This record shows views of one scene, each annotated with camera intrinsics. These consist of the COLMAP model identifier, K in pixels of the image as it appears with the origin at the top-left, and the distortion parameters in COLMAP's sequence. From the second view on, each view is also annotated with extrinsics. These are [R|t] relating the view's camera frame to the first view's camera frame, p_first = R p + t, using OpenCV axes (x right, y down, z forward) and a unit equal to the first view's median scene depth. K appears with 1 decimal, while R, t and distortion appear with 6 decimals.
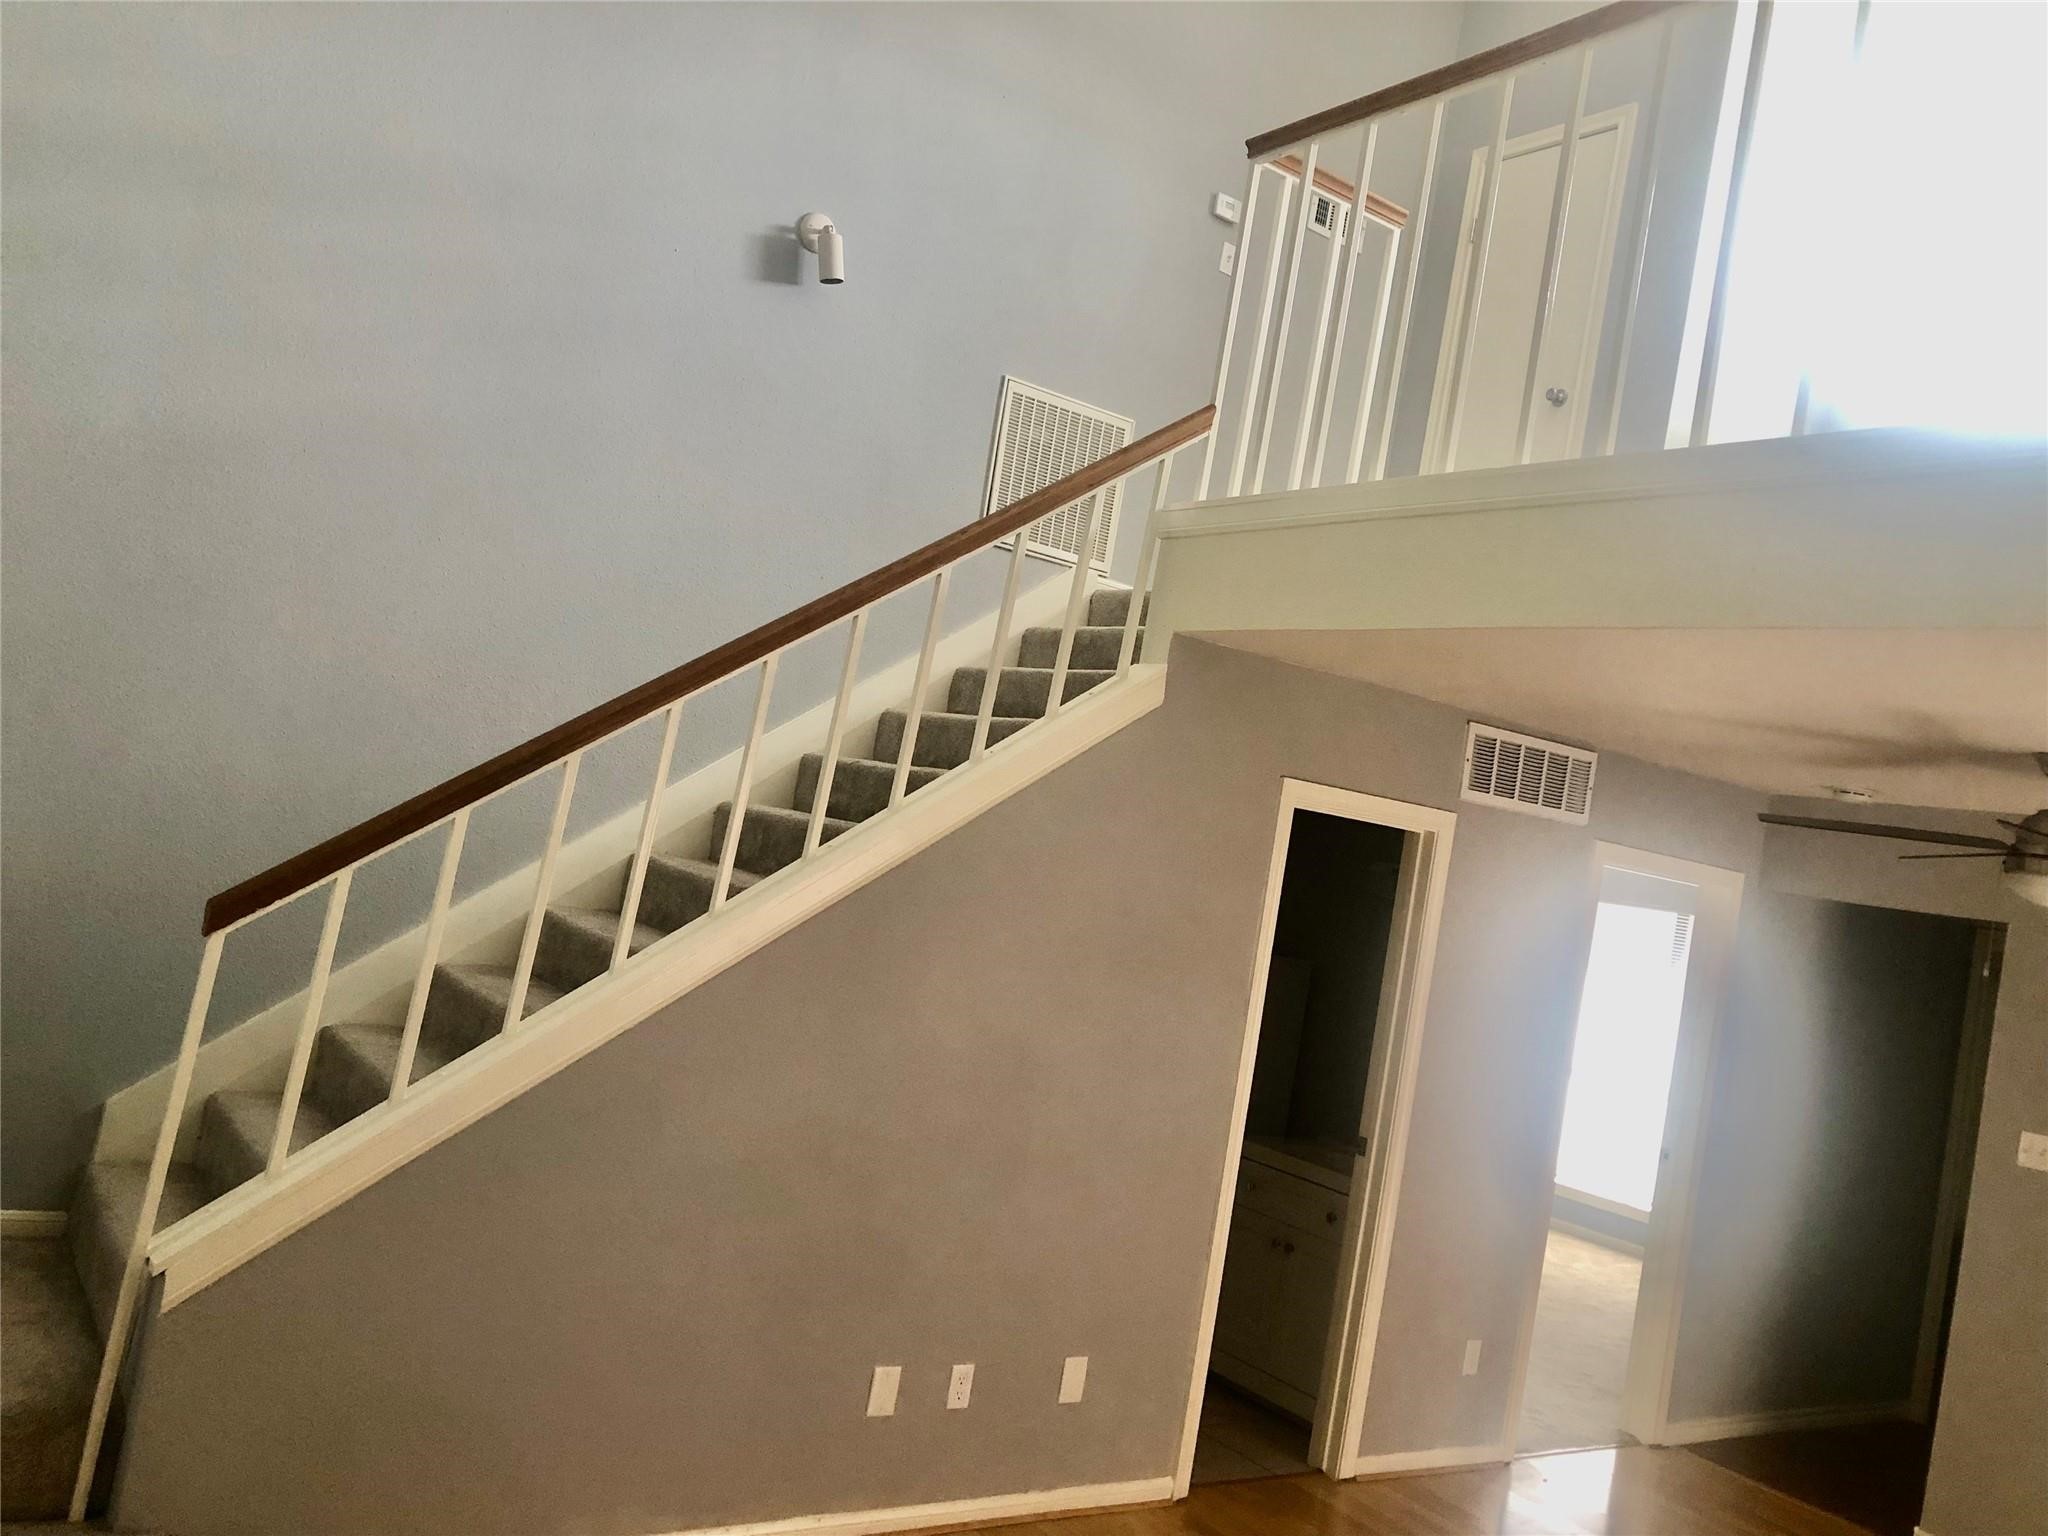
lens RADIAL K [[1661.9, 0, 1024.0], [0, 1661.9, 768.0], [0, 0, 1]] dist [0.002221, -0.011838]
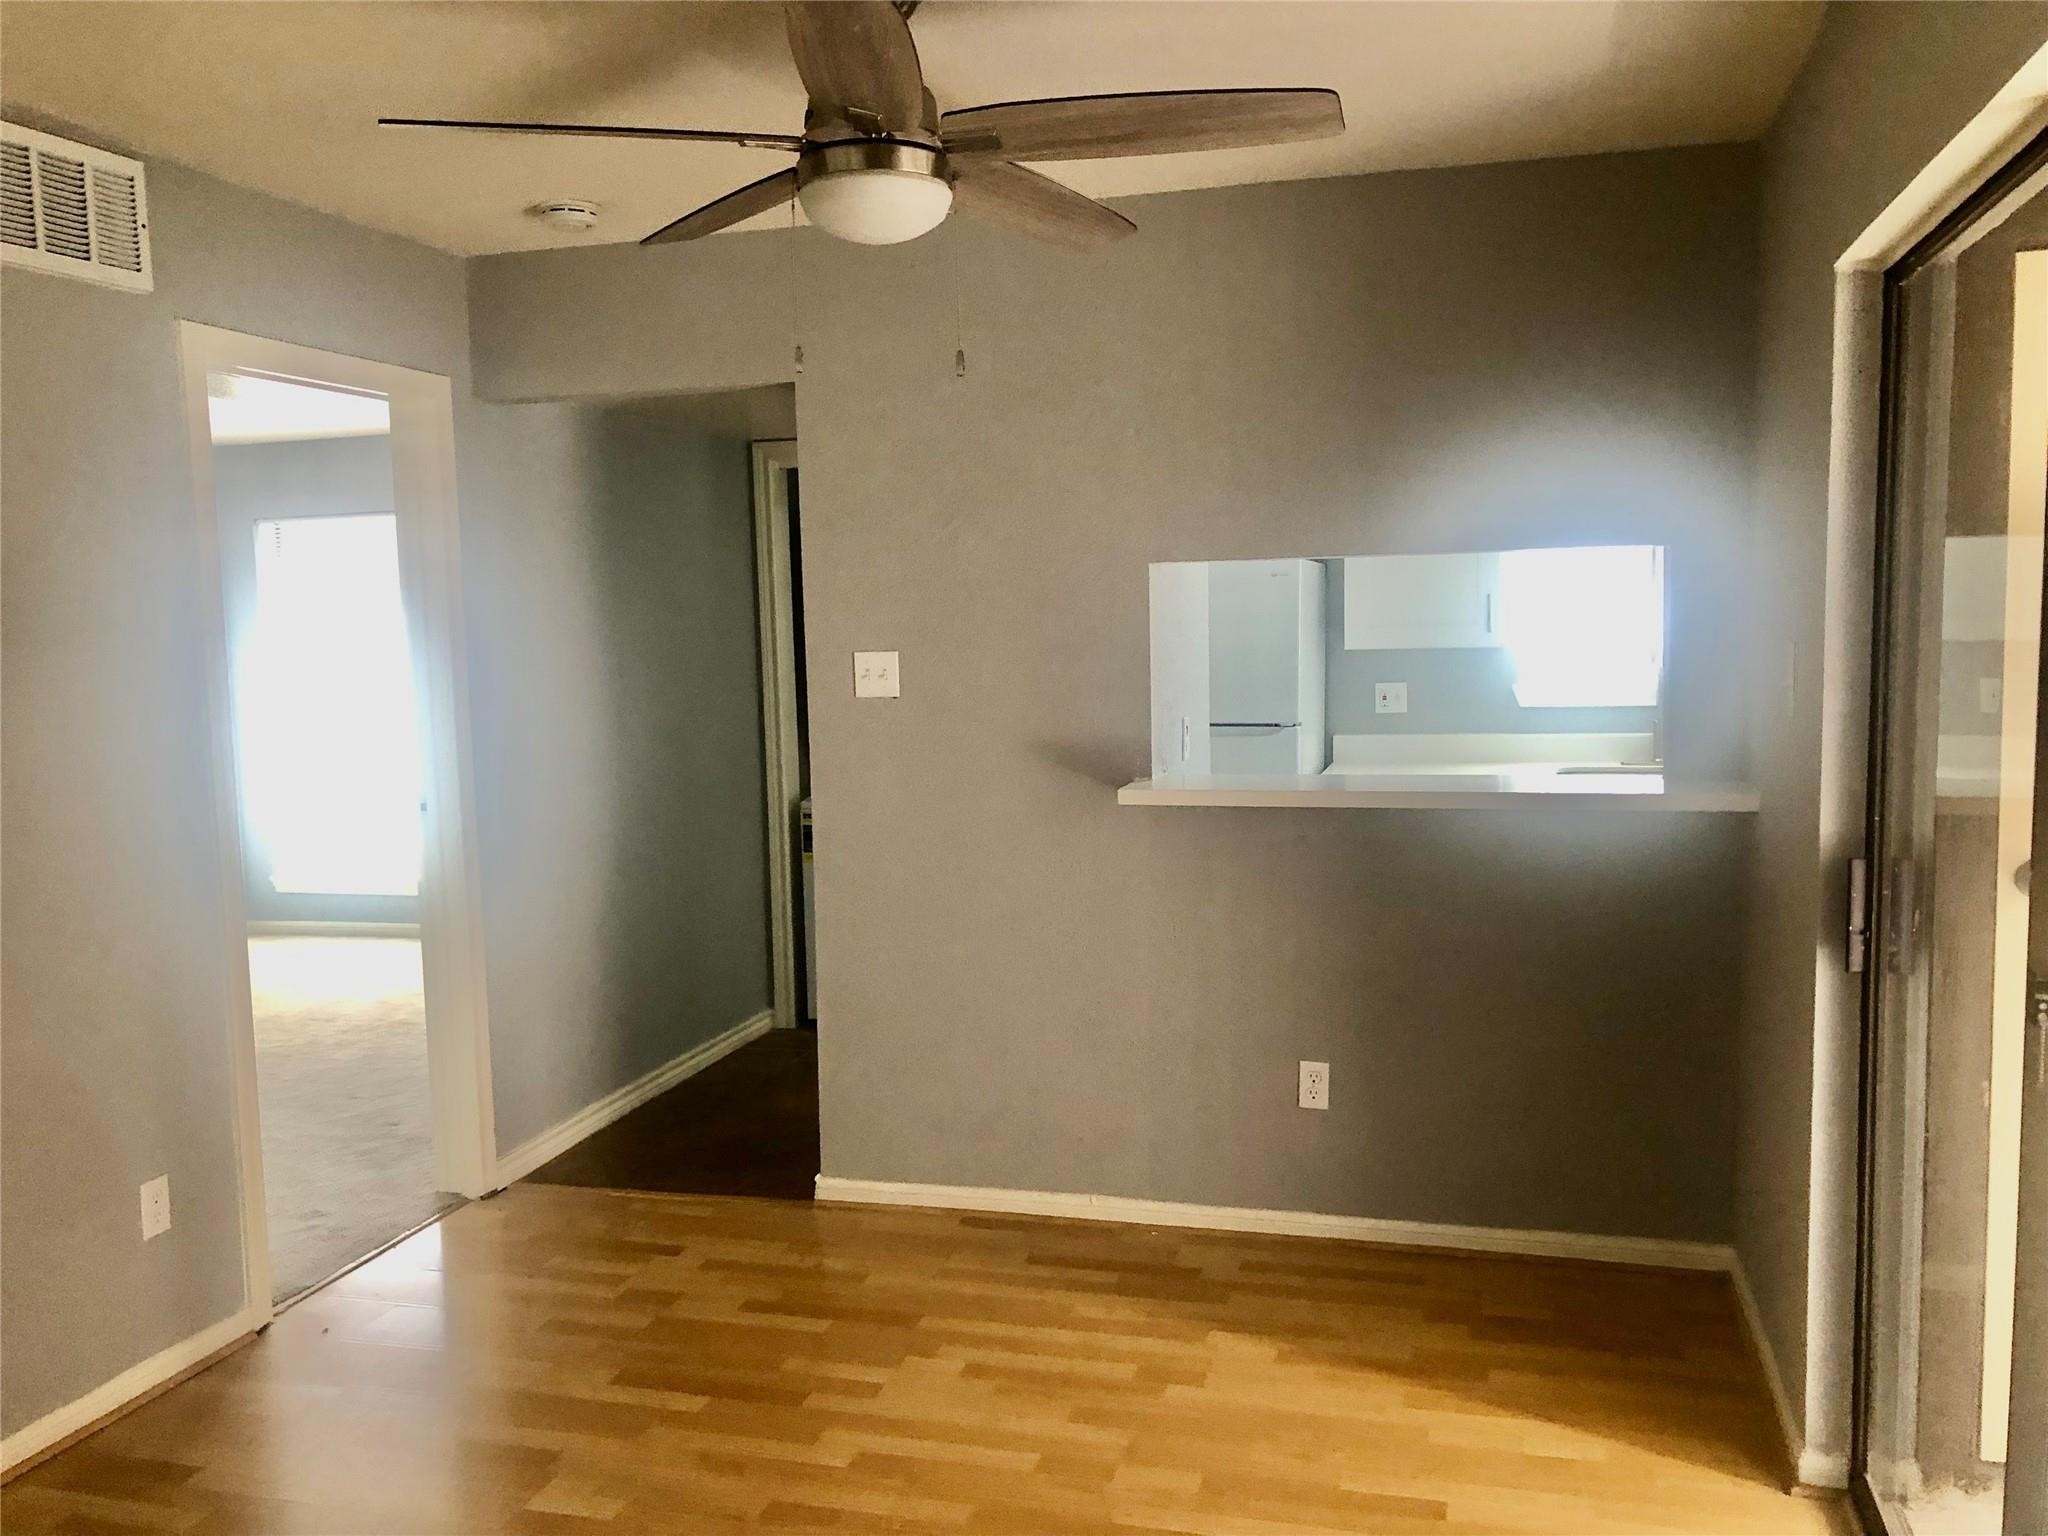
lens RADIAL K [[1661.9, 0, 1024.0], [0, 1661.9, 768.0], [0, 0, 1]] dist [0.002221, -0.011838]
pose [[0.759764, -0.245566, 0.602043, 0.179978], [0.121601, 0.963265, 0.239447, 0.092384], [-0.638727, -0.108714, 0.761715, 0.347134]]
